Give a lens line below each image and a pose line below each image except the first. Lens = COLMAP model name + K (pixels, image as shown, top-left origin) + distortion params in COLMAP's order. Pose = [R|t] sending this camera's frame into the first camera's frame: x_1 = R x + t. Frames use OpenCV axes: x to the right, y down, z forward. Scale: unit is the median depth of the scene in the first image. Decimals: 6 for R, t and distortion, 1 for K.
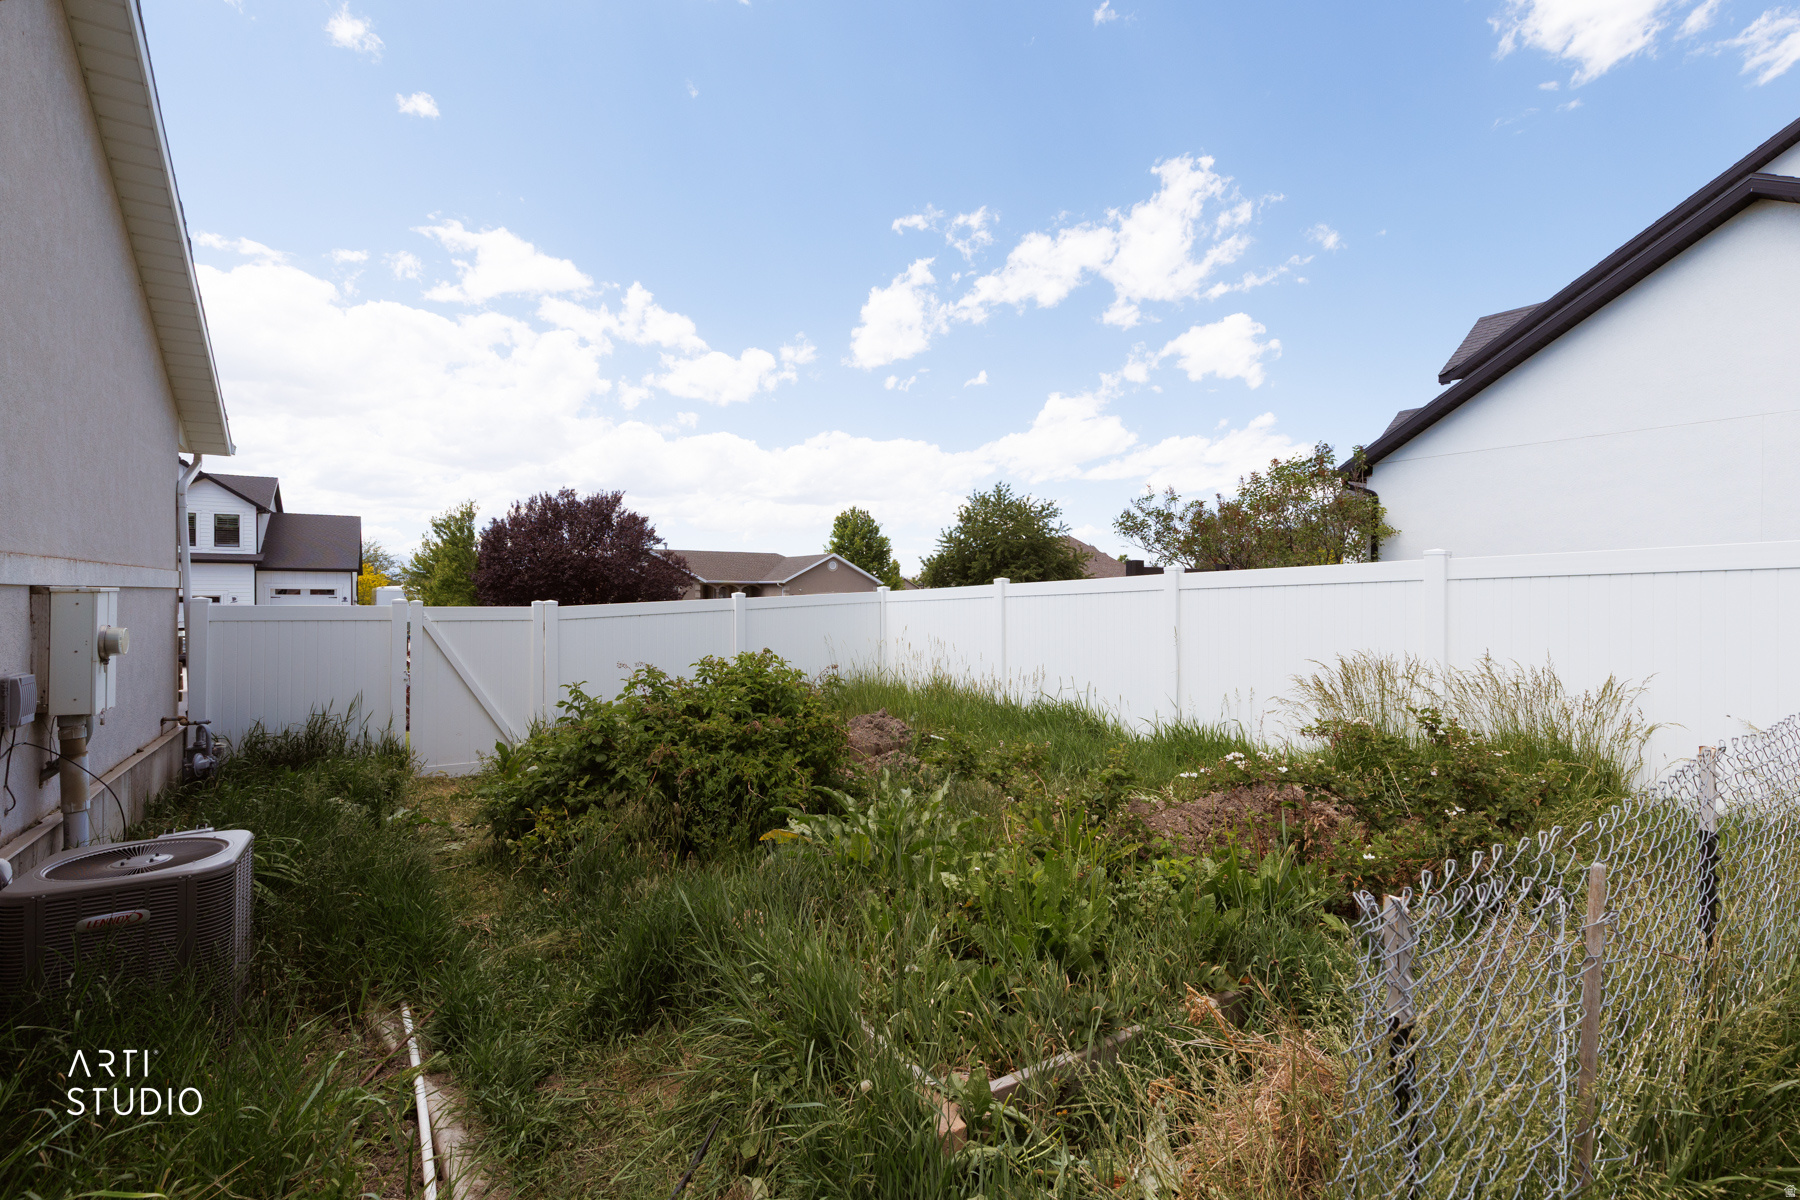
lens RADIAL K [[802.9, 0, 900.0], [0, 802.9, 600.0], [0, 0, 1]] dist [0.015156, -0.000393]
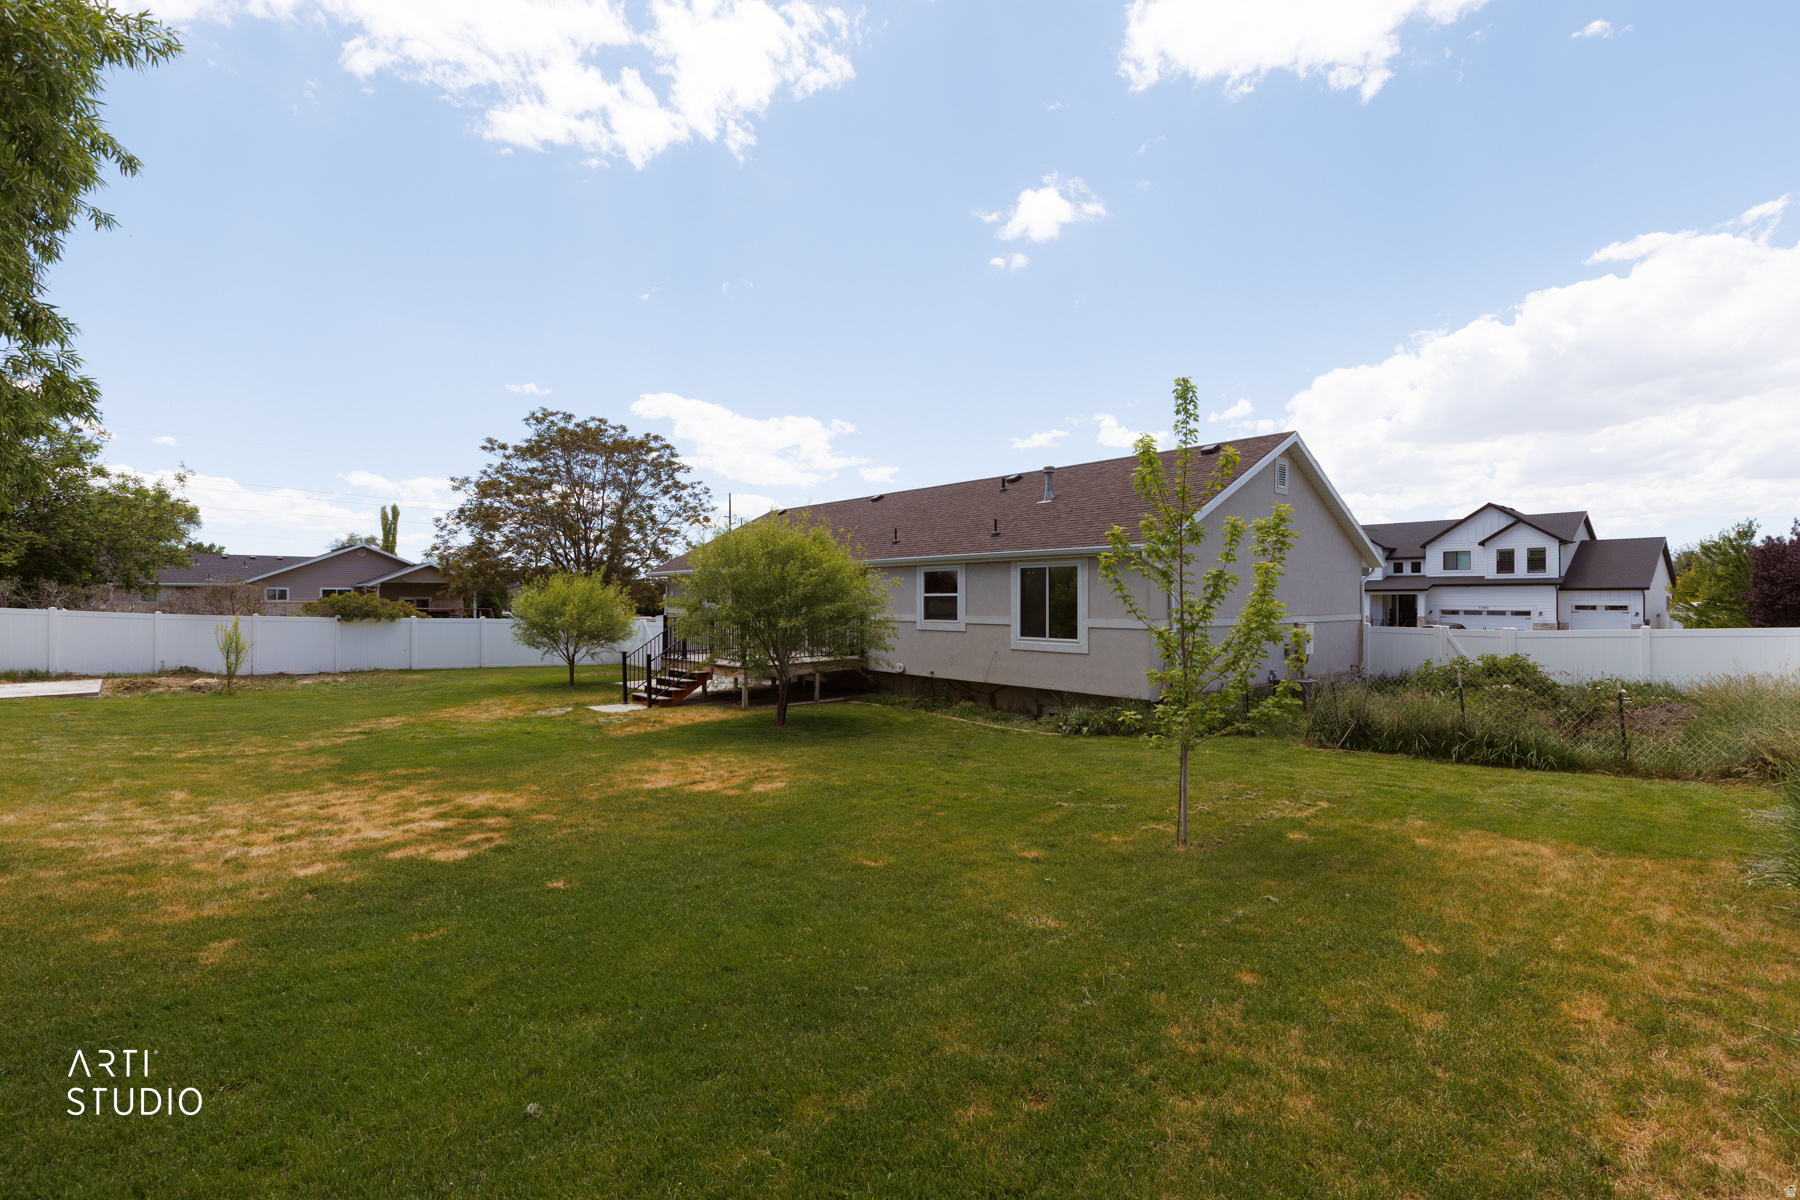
lens RADIAL K [[802.9, 0, 900.0], [0, 802.9, 600.0], [0, 0, 1]] dist [0.015156, -0.000393]
pose [[0.126757, -0.002112, -0.991932, 0.324685], [-0.007377, 0.999968, -0.003072, -0.010490], [0.991906, 0.007707, 0.126737, -0.172629]]
